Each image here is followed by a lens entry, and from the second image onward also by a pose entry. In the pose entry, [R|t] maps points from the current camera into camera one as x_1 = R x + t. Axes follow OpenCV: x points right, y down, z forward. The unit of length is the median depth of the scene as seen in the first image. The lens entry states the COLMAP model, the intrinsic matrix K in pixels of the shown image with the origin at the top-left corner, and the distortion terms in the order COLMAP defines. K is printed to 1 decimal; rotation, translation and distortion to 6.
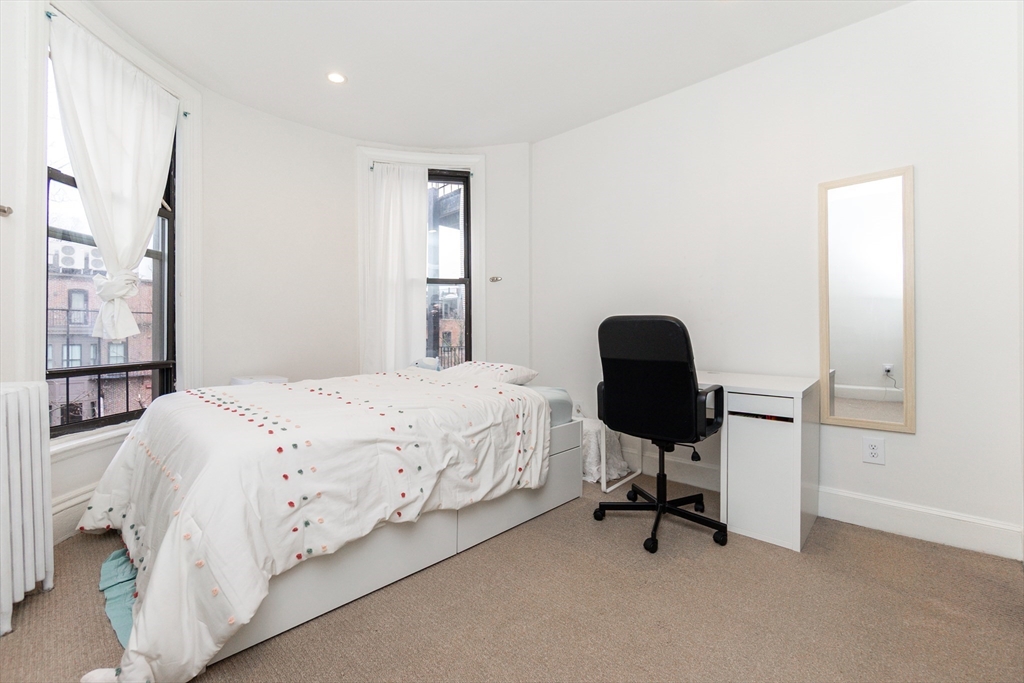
lens RADIAL K [[433.1, 0, 509.9], [0, 433.1, 329.2], [0, 0, 1]] dist [-0.001526, -0.000128]
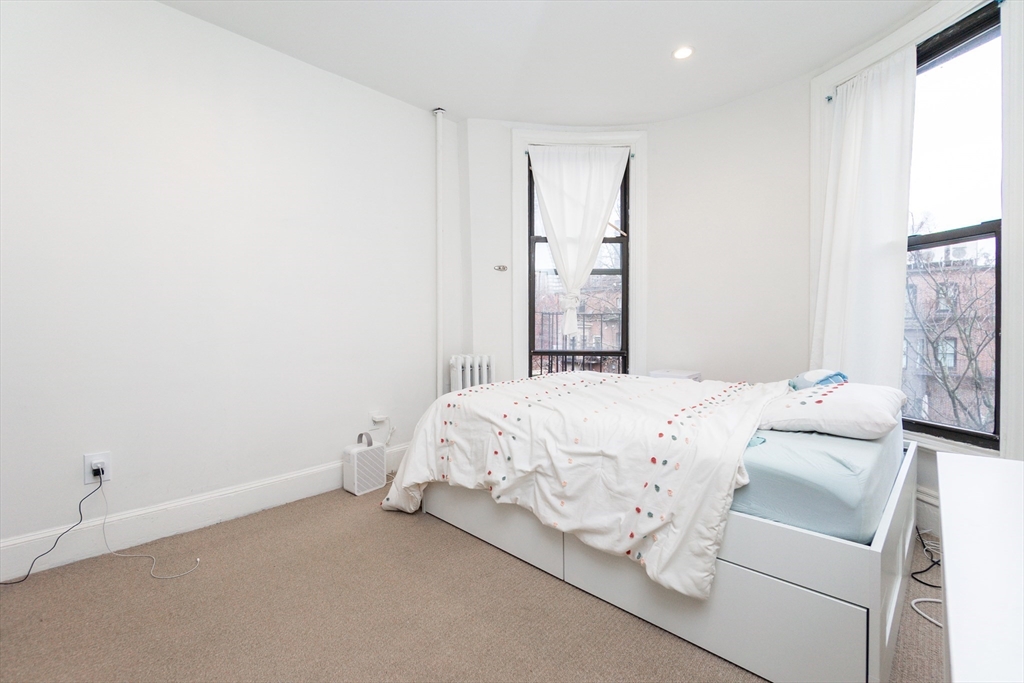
lens RADIAL K [[475.0, 0, 523.5], [0, 475.0, 327.1], [0, 0, 1]] dist [-0.001436, -0.000180]
pose [[0.000409, 0.003950, -0.999992, 0.830474], [0.000812, 0.999992, 0.003951, -0.007405], [1.000000, -0.000814, 0.000406, 0.892551]]
